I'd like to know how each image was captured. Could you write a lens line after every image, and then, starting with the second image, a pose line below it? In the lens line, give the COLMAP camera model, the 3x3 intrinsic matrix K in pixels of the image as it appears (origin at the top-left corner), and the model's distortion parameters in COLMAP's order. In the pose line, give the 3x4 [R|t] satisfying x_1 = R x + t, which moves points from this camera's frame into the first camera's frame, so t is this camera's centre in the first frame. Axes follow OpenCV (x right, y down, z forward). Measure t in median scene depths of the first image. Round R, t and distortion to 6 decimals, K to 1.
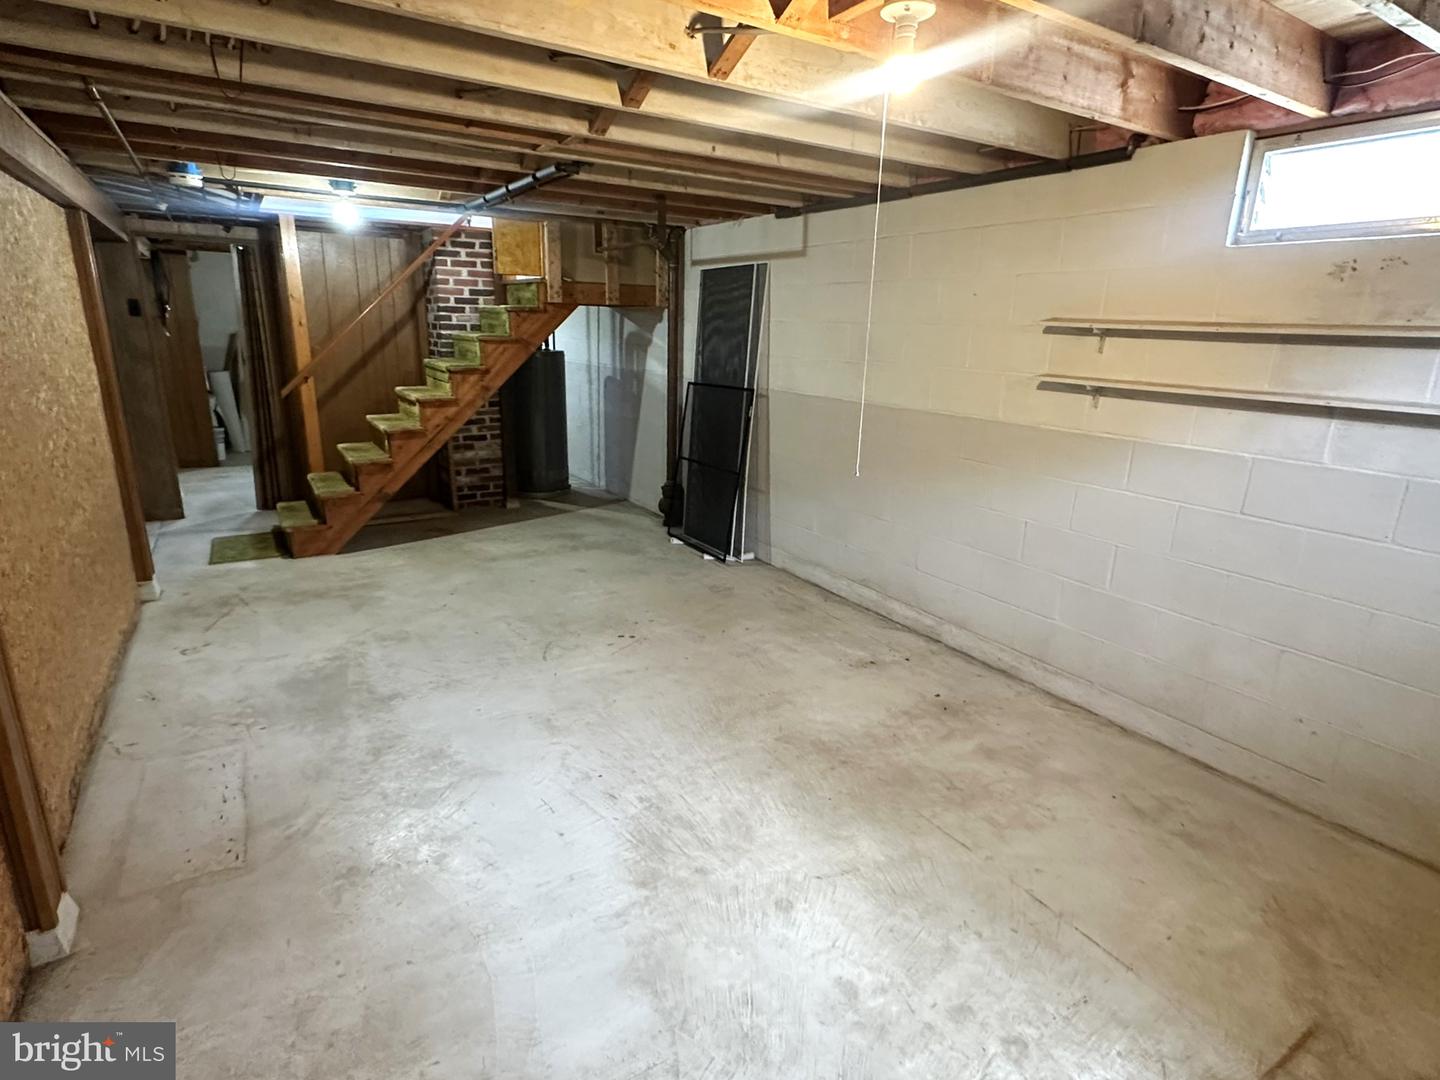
lens RADIAL K [[756.2, 0, 718.2], [0, 756.2, 525.6], [0, 0, 1]] dist [0.002685, 0.000967]
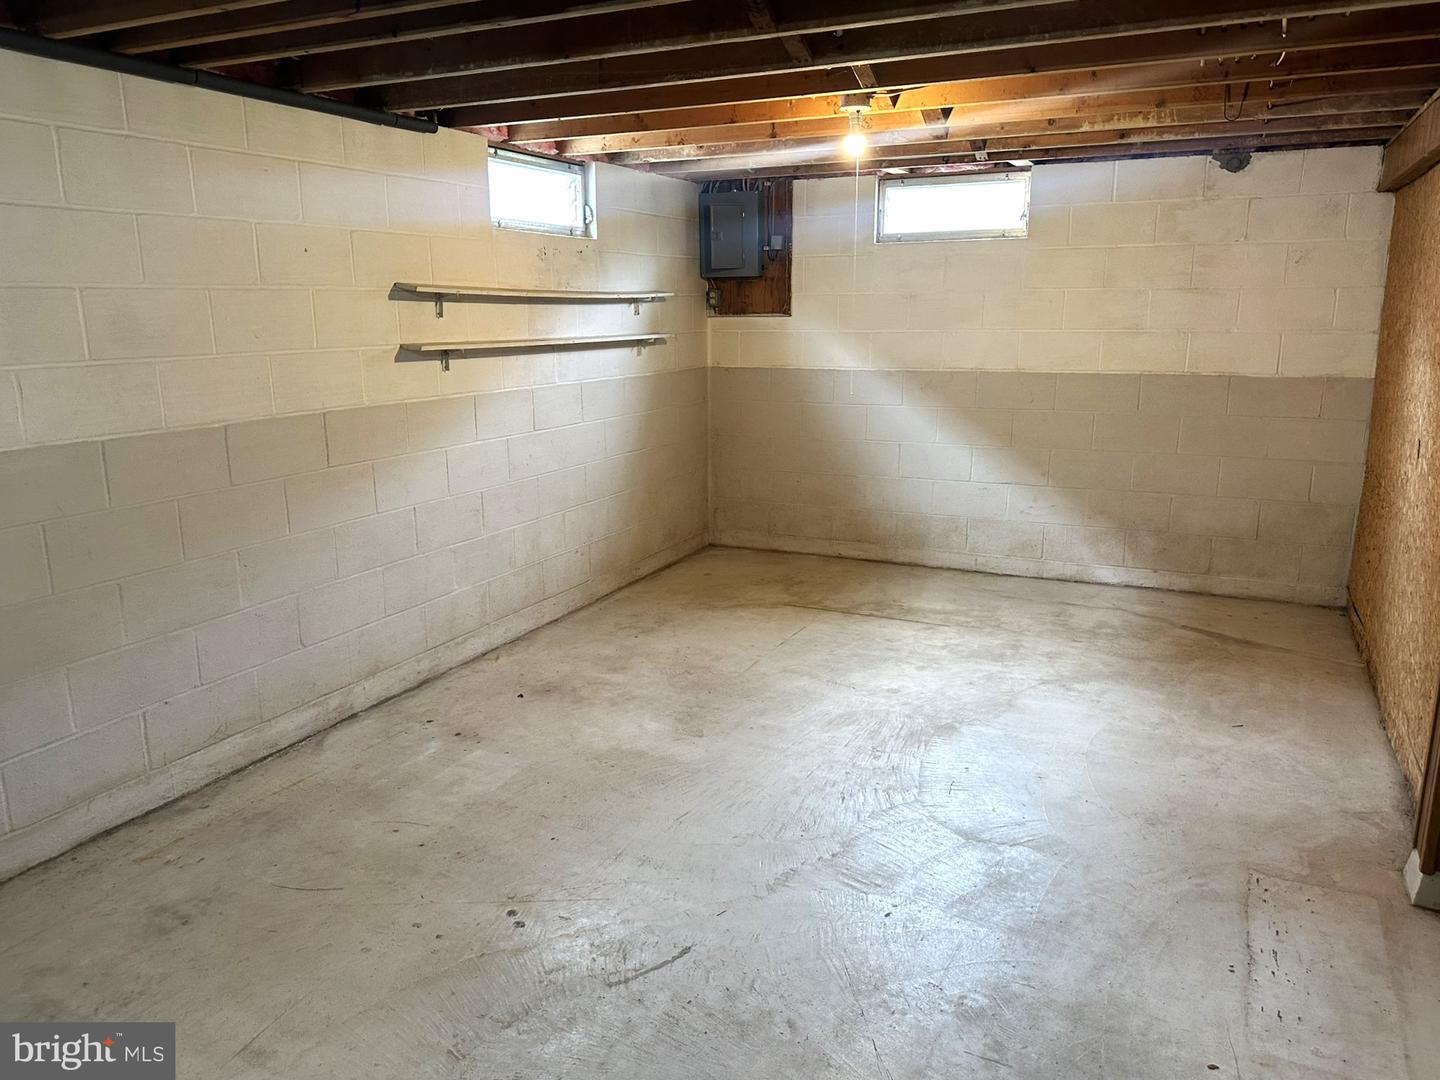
lens RADIAL K [[1007.8, 0, 720.0], [0, 1007.8, 540.0], [0, 0, 1]] dist [0.097126, -0.140604]
pose [[-0.526387, -0.212727, 0.823204, -0.935400], [0.211969, 0.904792, 0.369351, -0.403685], [-0.823399, 0.368915, -0.431179, 1.465479]]
